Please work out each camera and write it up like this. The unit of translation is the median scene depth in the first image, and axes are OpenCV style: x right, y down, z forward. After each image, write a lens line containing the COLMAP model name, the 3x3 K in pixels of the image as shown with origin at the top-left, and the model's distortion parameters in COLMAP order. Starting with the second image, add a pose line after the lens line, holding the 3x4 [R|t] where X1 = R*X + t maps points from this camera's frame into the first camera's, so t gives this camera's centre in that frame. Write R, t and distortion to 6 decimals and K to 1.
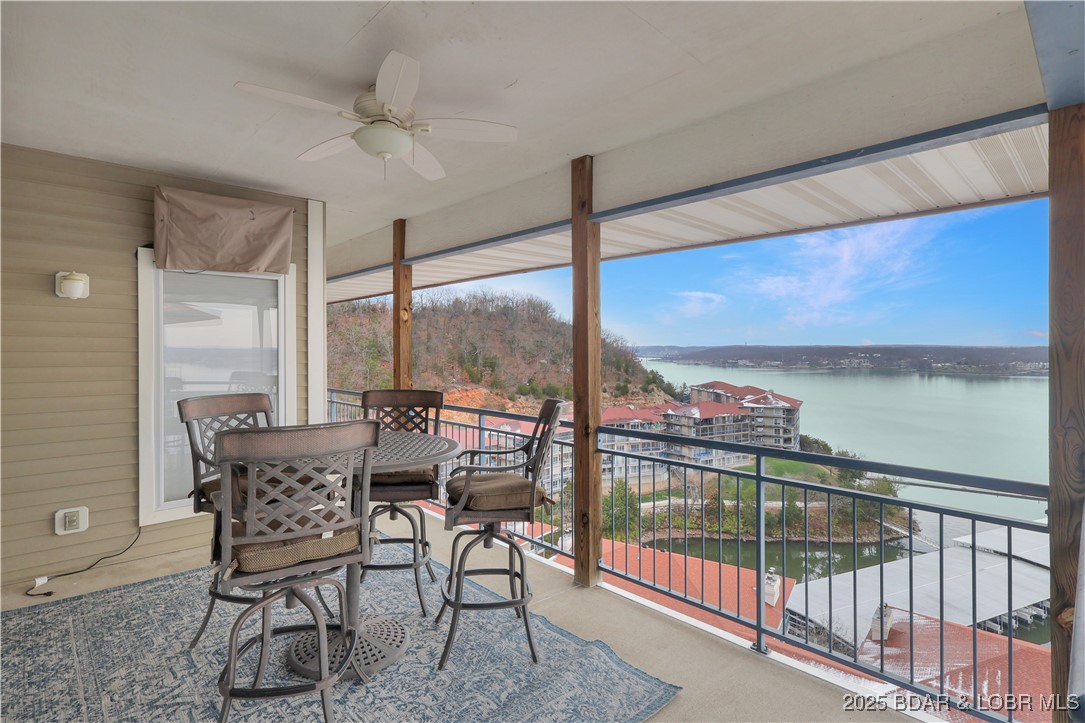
lens RADIAL K [[534.7, 0, 540.3], [0, 534.7, 349.3], [0, 0, 1]] dist [0.000545, -0.000360]
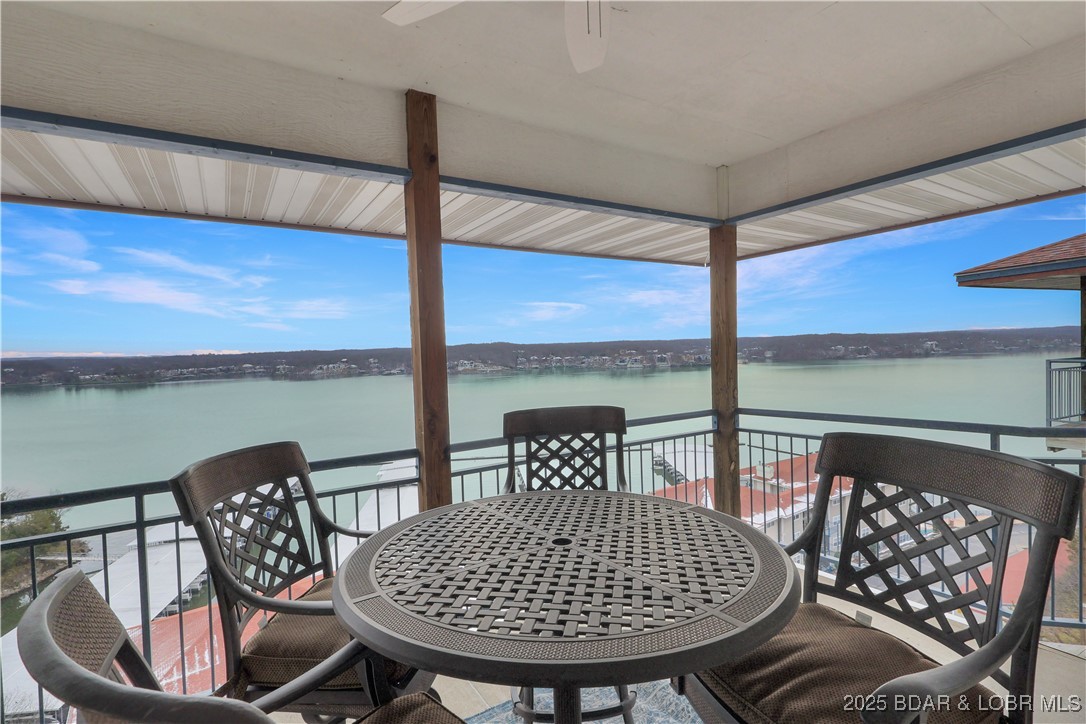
lens RADIAL K [[517.5, 0, 543.0], [0, 517.5, 362.0], [0, 0, 1]] dist [0.000232, -0.000112]
pose [[0.205252, -0.034102, 0.978115, -0.831604], [0.029028, 0.999165, 0.028745, 0.004329], [-0.978279, 0.022493, 0.206071, 0.933554]]
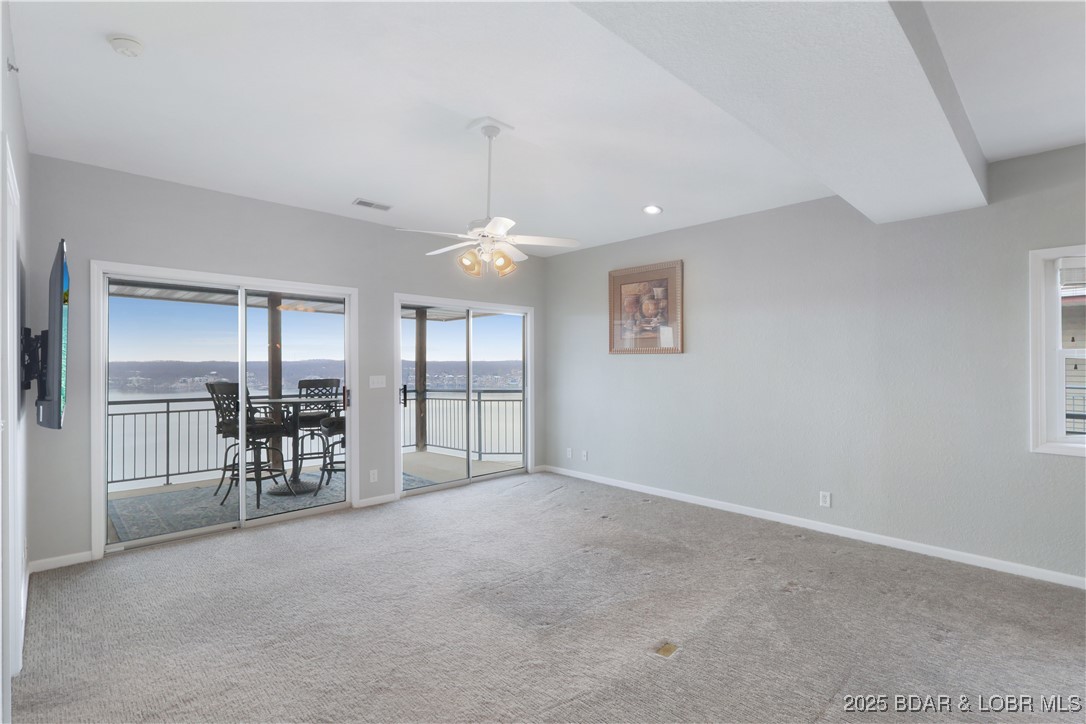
lens RADIAL K [[507.0, 0, 541.0], [0, 507.0, 361.2], [0, 0, 1]] dist [0.002329, 0.000135]
pose [[0.001056, 0.006939, 0.999975, -2.098427], [0.000957, 0.999975, -0.006940, 0.026753], [-0.999999, 0.000964, 0.001050, 0.216664]]
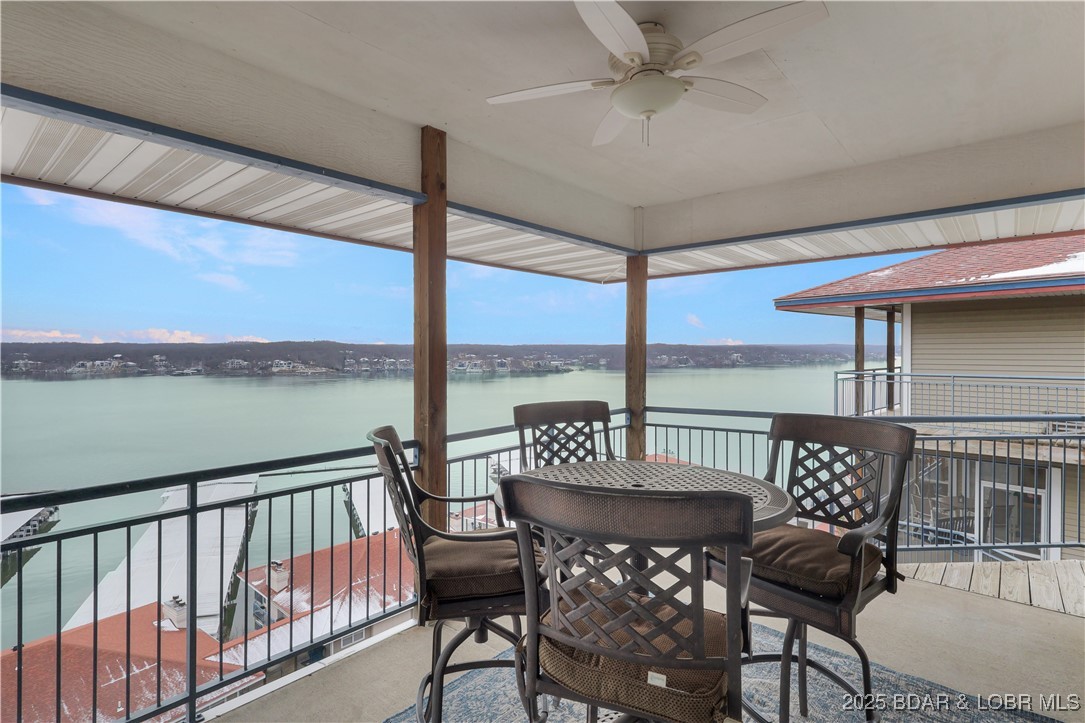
lens RADIAL K [[542.8, 0, 538.3], [0, 542.8, 349.7], [0, 0, 1]] dist [-0.000295, -0.000739]
pose [[-0.084957, -0.002774, 0.996381, -1.029503], [-0.003038, 0.999992, 0.002525, -0.002158], [-0.996380, -0.002813, -0.084965, 1.143714]]
